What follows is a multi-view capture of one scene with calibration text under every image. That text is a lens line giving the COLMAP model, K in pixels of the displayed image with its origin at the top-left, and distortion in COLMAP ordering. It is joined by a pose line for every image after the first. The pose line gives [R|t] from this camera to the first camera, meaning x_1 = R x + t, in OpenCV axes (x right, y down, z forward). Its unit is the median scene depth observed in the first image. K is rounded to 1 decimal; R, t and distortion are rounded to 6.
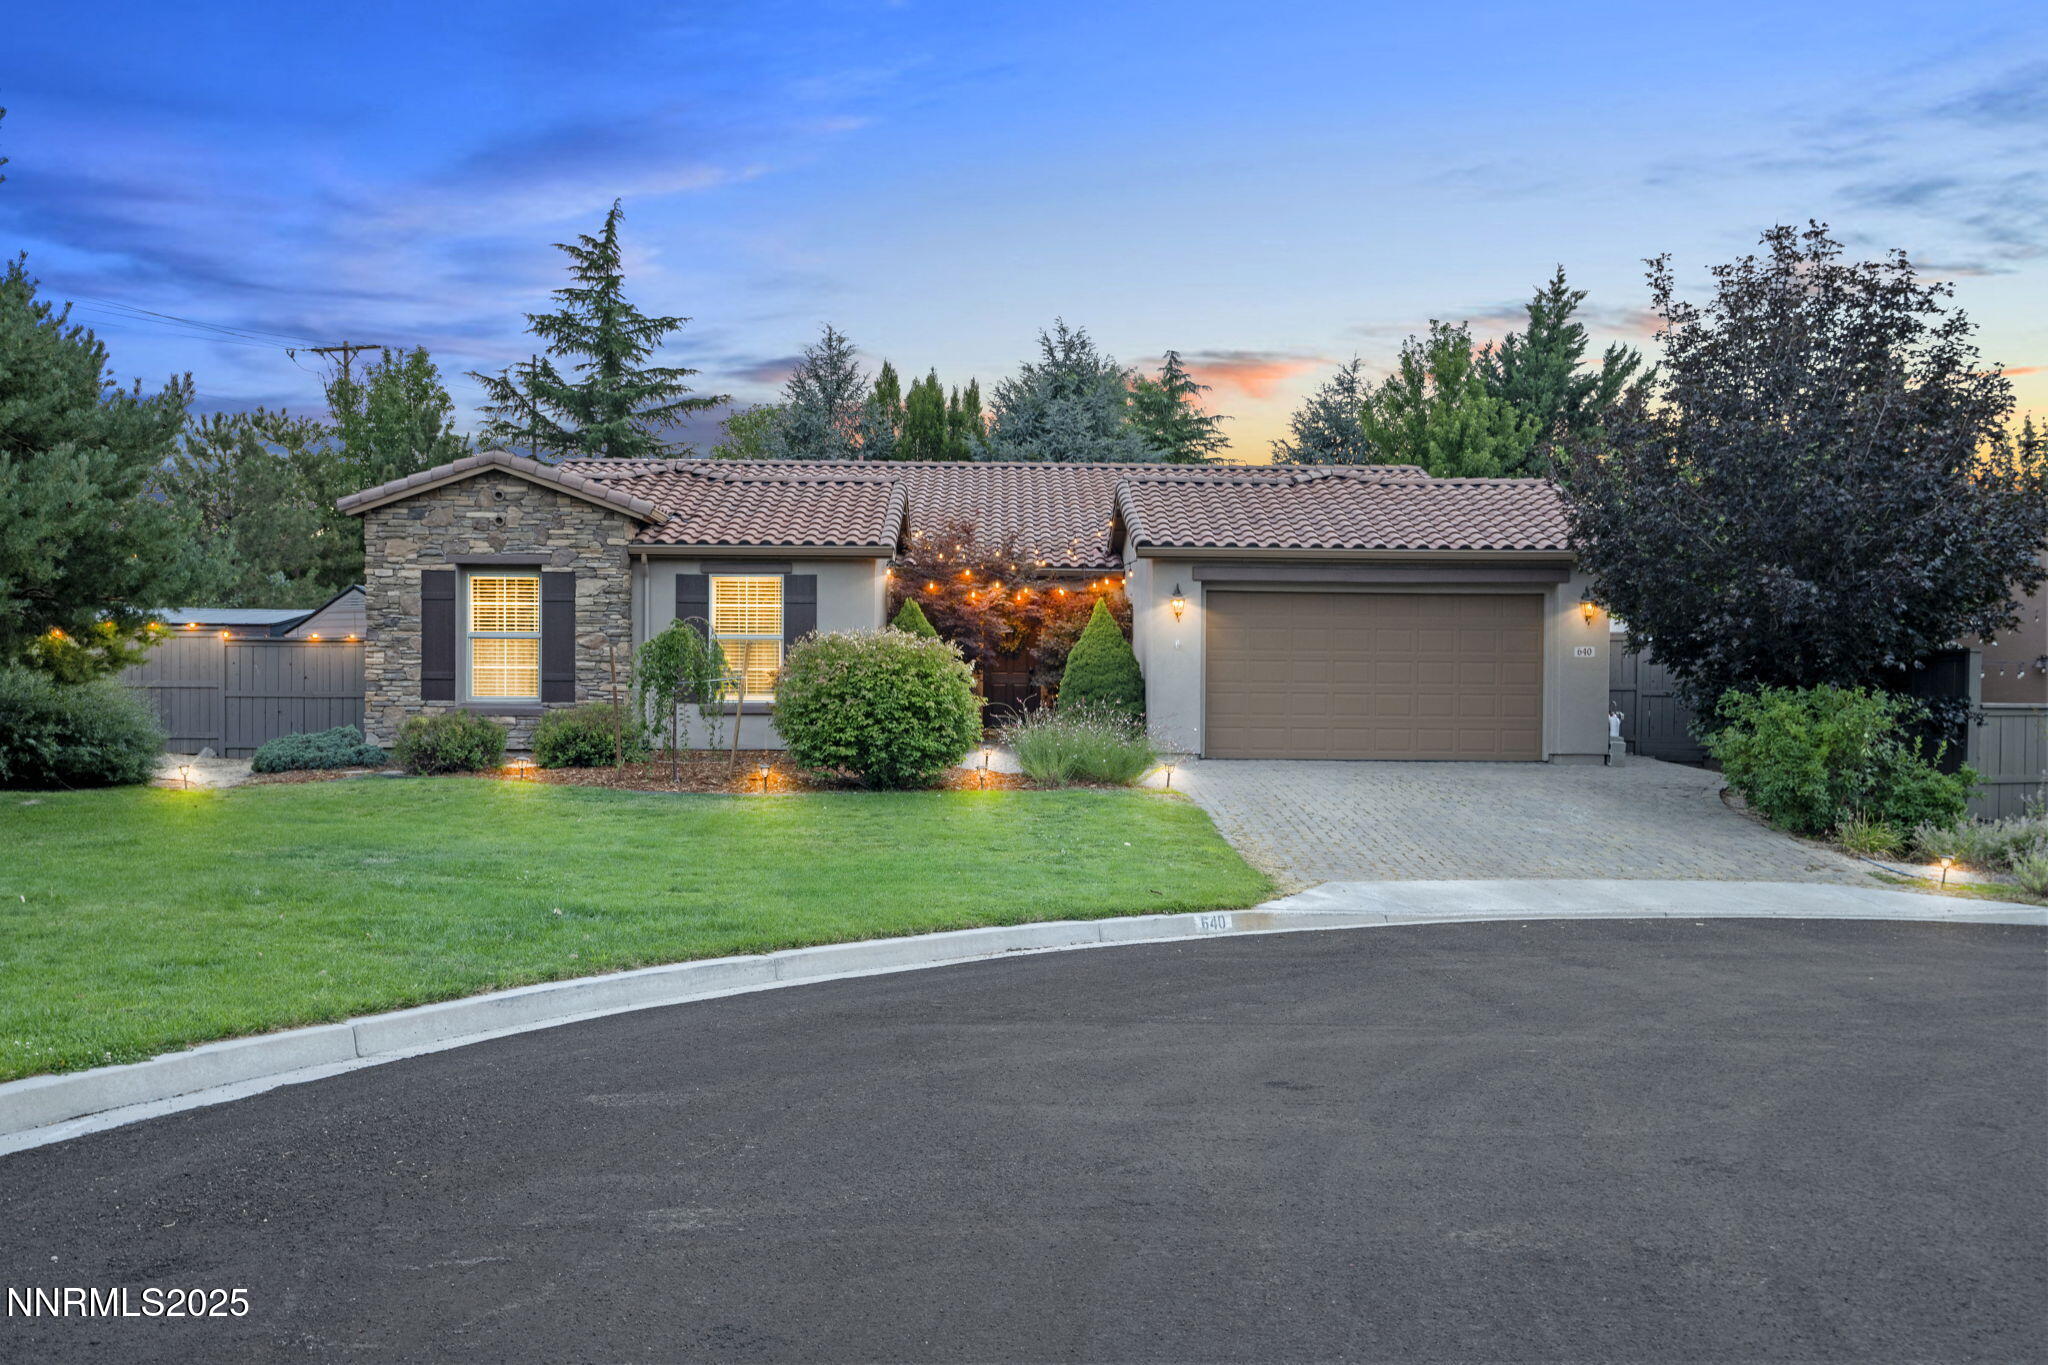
lens RADIAL K [[2003.2, 0, 1020.6], [0, 2003.2, 682.6], [0, 0, 1]] dist [0.050017, 0.000000]
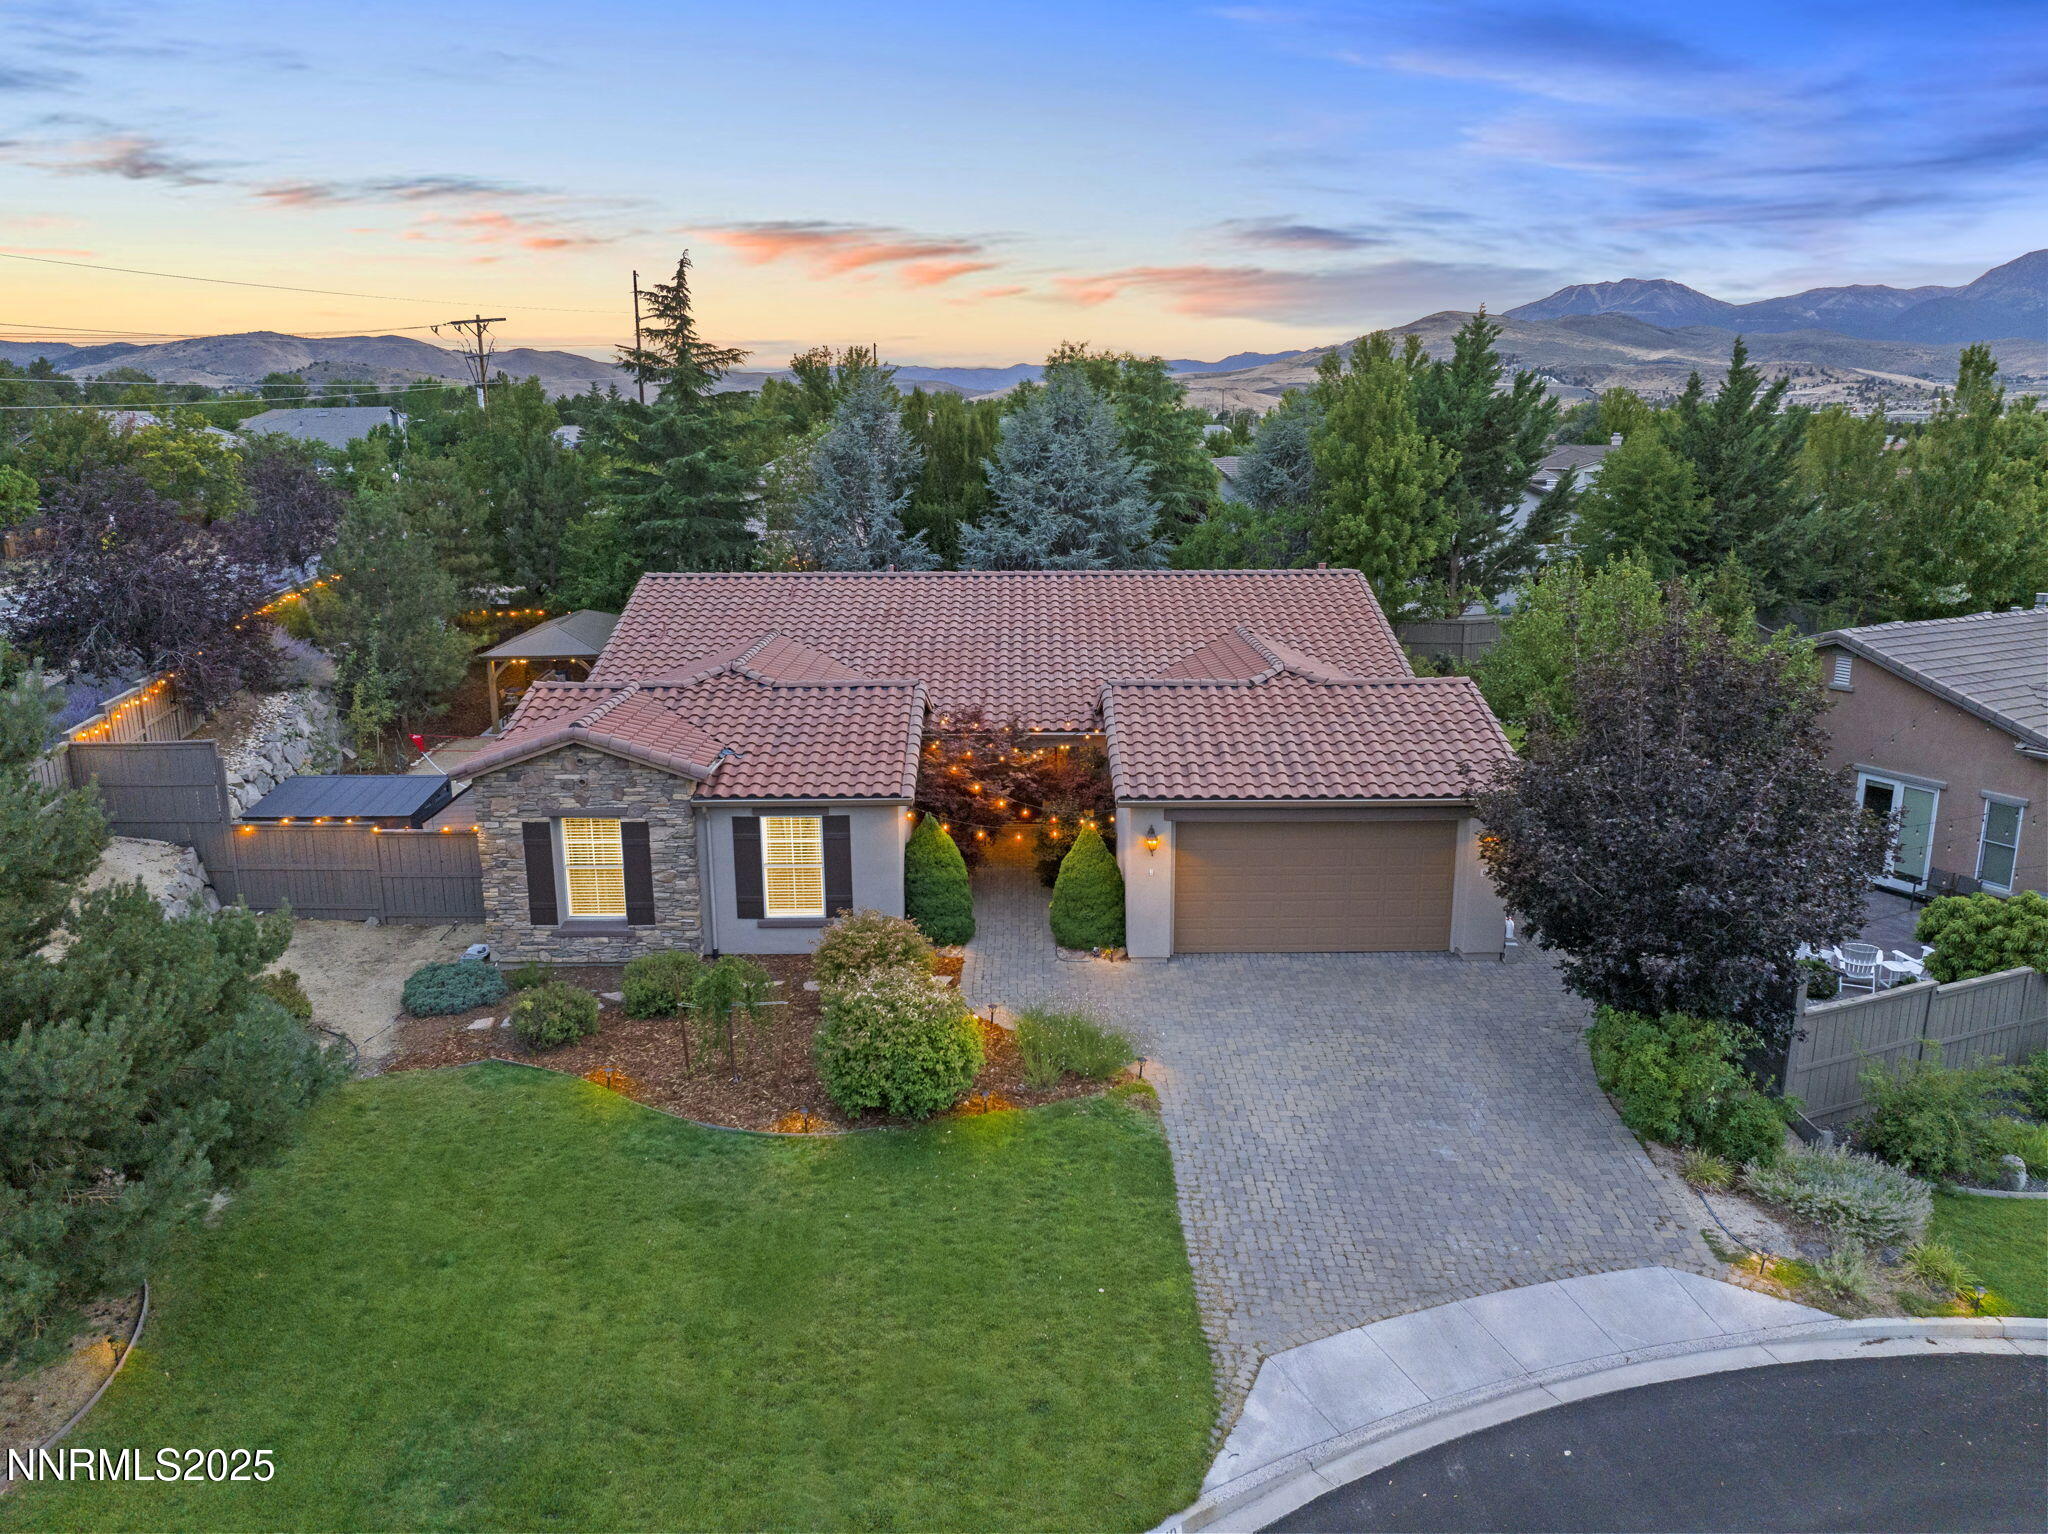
lens RADIAL K [[1544.7, 0, 1030.3], [0, 1544.7, 763.3], [0, 0, 1]] dist [-0.047983, -0.012370]
pose [[0.999875, -0.011638, -0.010696, 0.016381], [0.013747, 0.974230, 0.225136, -0.292411], [0.007800, -0.225255, 0.974269, 0.115280]]
